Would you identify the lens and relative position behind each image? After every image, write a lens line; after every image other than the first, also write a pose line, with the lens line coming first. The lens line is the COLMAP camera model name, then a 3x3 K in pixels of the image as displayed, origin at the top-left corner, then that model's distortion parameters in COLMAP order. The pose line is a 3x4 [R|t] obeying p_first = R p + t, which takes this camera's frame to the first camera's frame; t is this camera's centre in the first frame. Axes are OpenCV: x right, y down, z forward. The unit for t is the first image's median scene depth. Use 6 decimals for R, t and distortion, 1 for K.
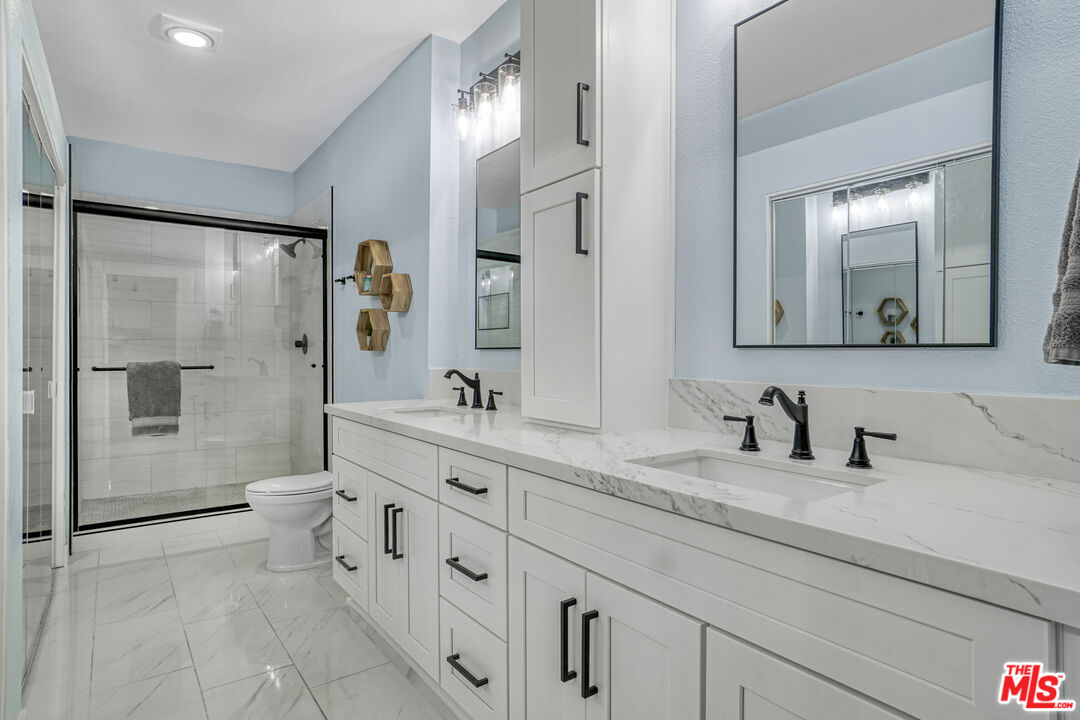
lens RADIAL K [[596.9, 0, 540.2], [0, 596.9, 357.7], [0, 0, 1]] dist [-0.002028, 0.002377]
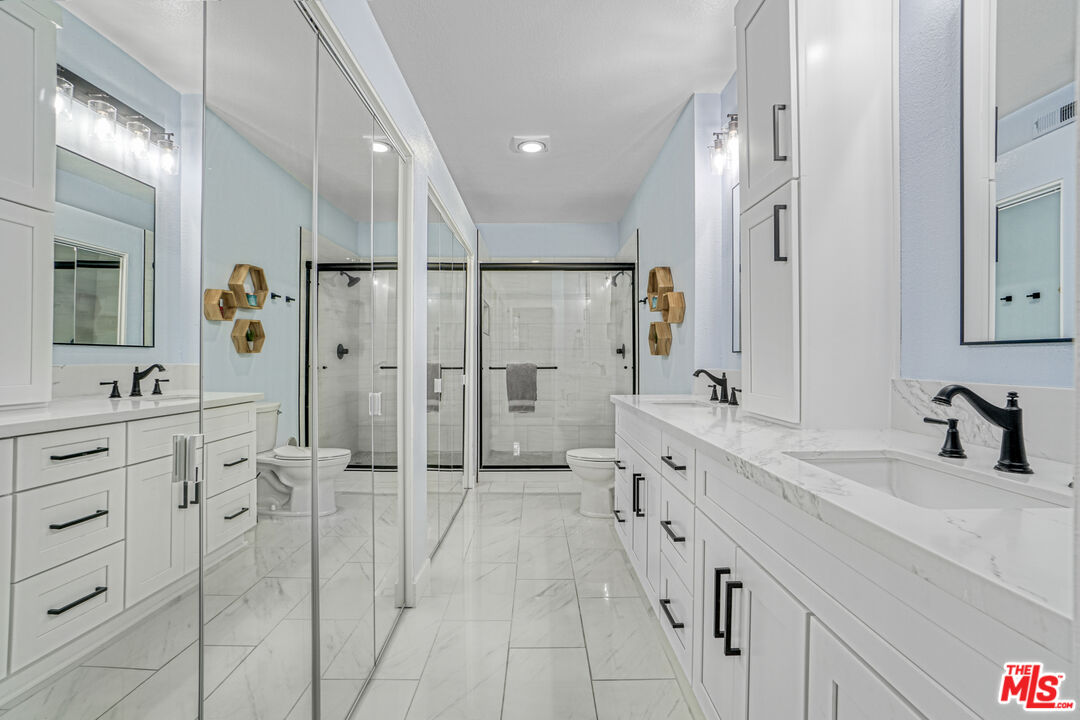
lens RADIAL K [[489.7, 0, 539.3], [0, 489.7, 359.8], [0, 0, 1]] dist [-0.017490, 0.005464]
pose [[0.813659, -0.001803, -0.581340, 0.148550], [-0.003163, 0.999967, -0.007528, 0.008368], [0.581334, 0.007964, 0.813626, 0.019221]]
